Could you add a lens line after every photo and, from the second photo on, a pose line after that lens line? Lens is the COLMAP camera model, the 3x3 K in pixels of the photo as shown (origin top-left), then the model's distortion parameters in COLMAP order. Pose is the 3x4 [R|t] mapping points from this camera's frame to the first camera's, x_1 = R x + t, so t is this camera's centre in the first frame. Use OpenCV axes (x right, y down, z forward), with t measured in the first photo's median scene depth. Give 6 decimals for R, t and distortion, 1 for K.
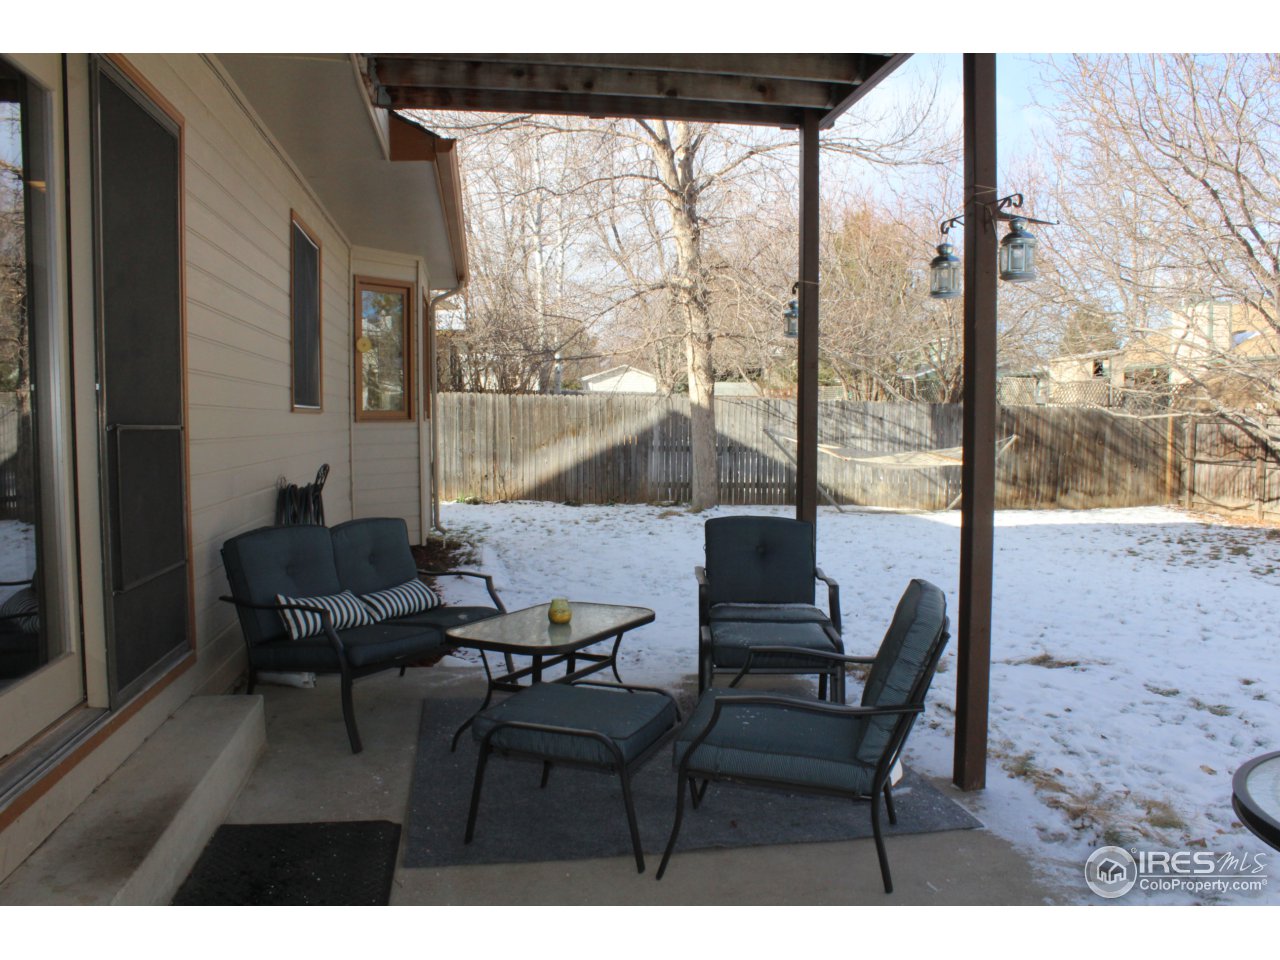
lens RADIAL K [[1097.2, 0, 640.0], [0, 1097.2, 480.0], [0, 0, 1]] dist [-0.155805, 0.149558]
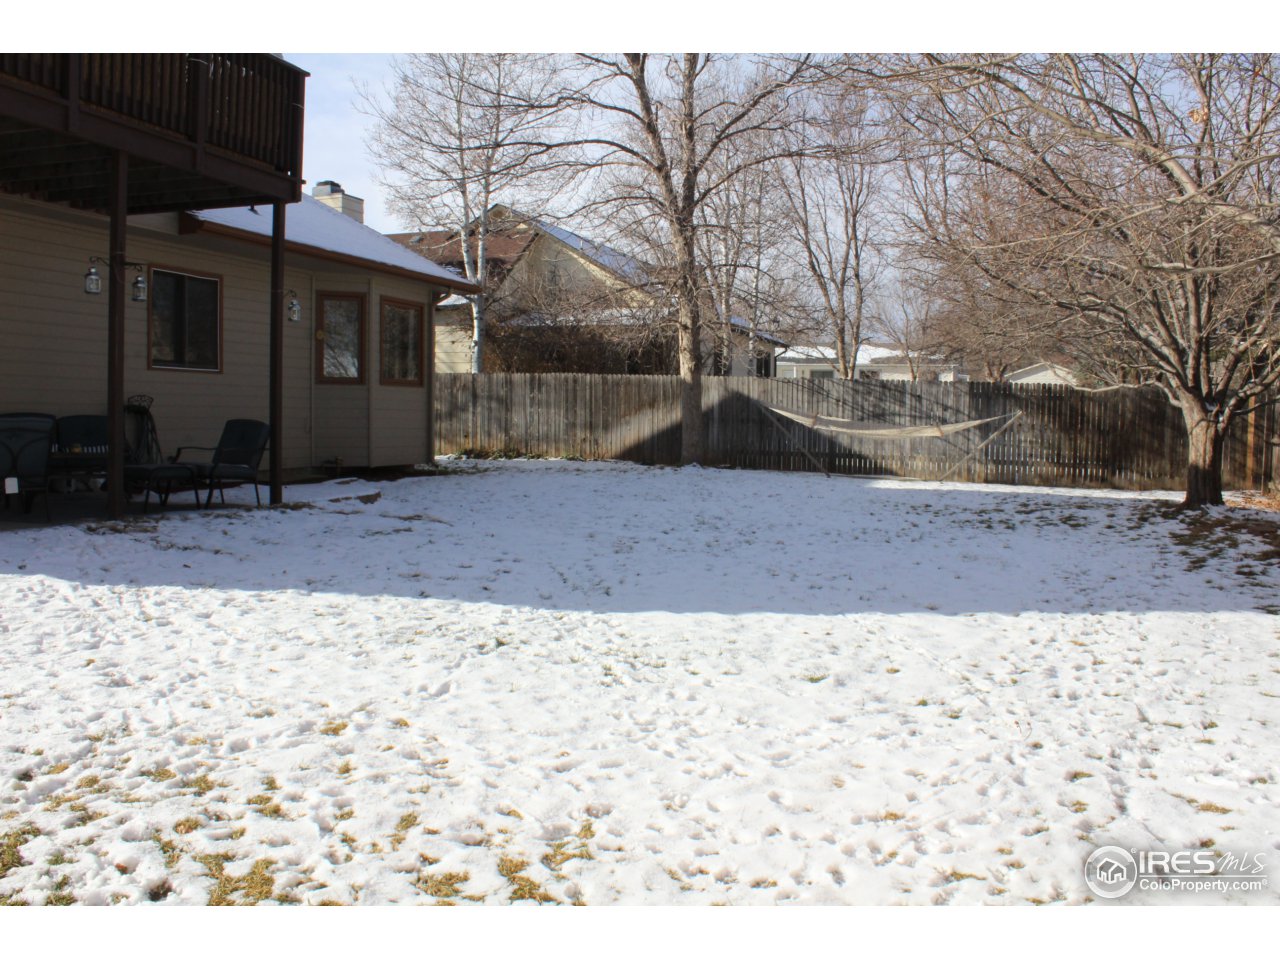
lens RADIAL K [[1097.2, 0, 640.0], [0, 1097.2, 480.0], [0, 0, 1]] dist [-0.155805, 0.149558]
pose [[0.885812, 0.038862, -0.462415, 0.482609], [-0.039958, 0.999174, 0.007427, 0.030000], [0.462322, 0.011898, 0.886632, -0.082167]]
